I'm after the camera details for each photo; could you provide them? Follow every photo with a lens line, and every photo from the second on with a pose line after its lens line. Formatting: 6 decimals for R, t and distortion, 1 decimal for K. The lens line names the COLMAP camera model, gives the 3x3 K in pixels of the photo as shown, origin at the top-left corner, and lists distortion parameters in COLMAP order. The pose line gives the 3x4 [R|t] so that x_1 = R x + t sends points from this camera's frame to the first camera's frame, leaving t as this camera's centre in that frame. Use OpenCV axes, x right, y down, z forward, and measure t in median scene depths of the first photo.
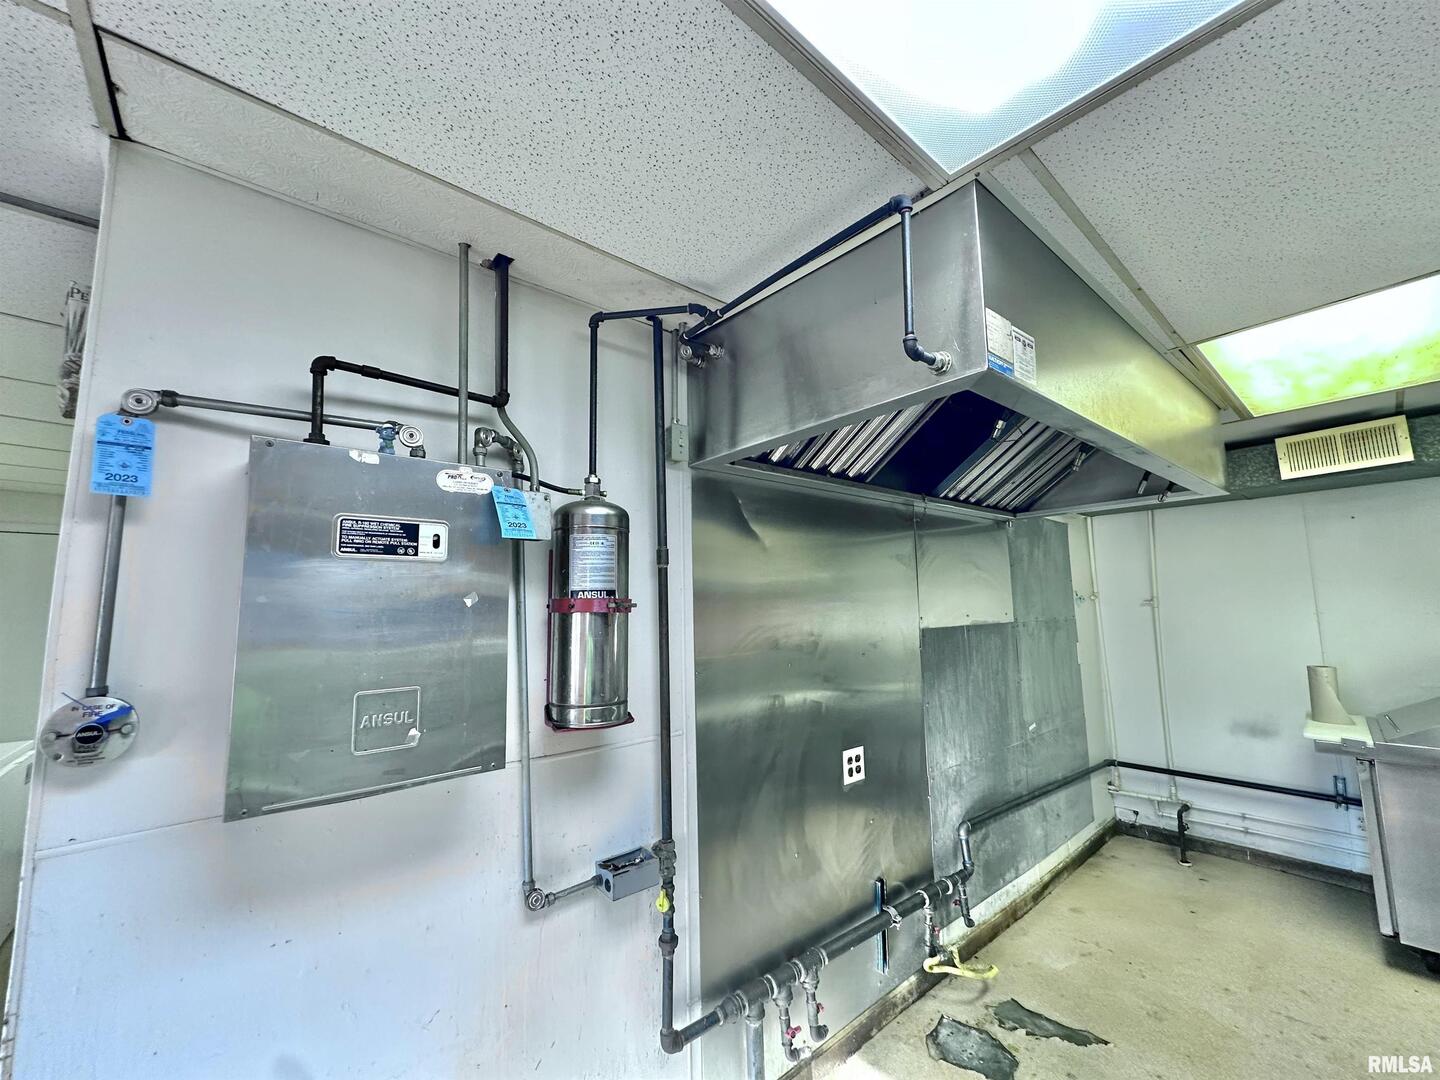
lens RADIAL K [[579.4, 0, 720.4], [0, 579.4, 539.5], [0, 0, 1]] dist [-0.003857, 0.001119]
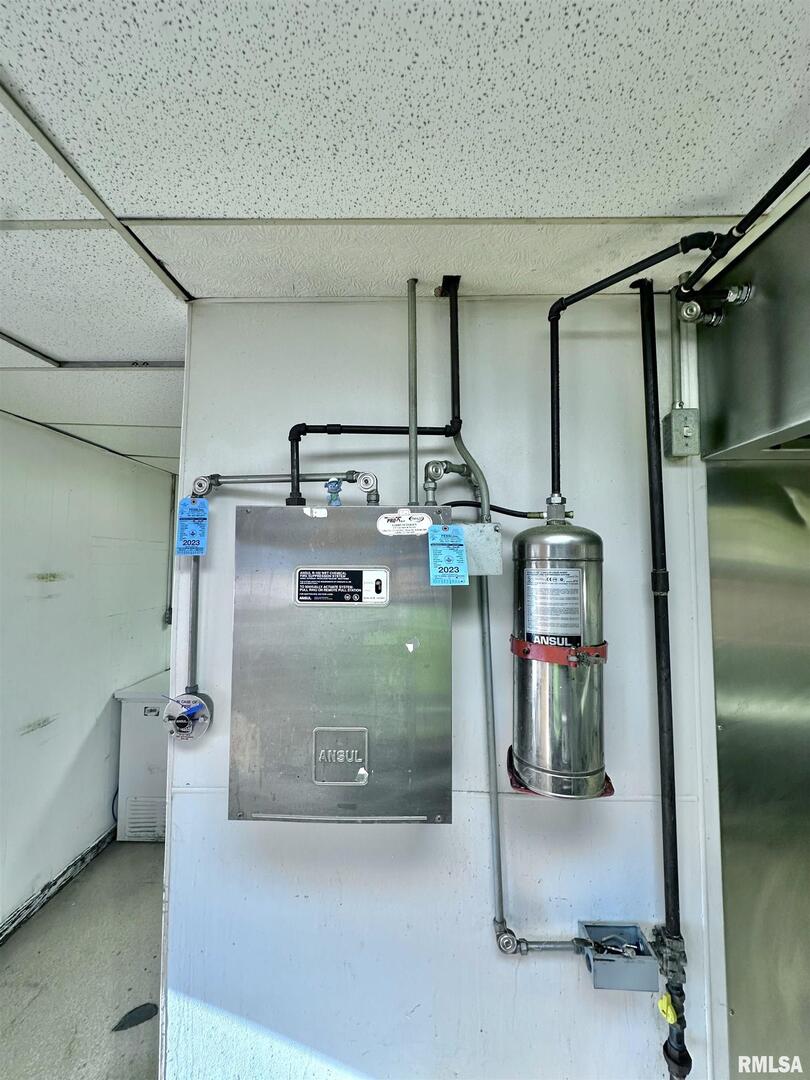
lens RADIAL K [[434.5, 0, 399.6], [0, 434.5, 539.1], [0, 0, 1]] dist [-0.003857, 0.001119]
pose [[0.745298, -0.013910, -0.666586, 0.039800], [0.058643, 0.997275, 0.044757, -0.092560], [0.664147, -0.072448, 0.744083, 0.381245]]
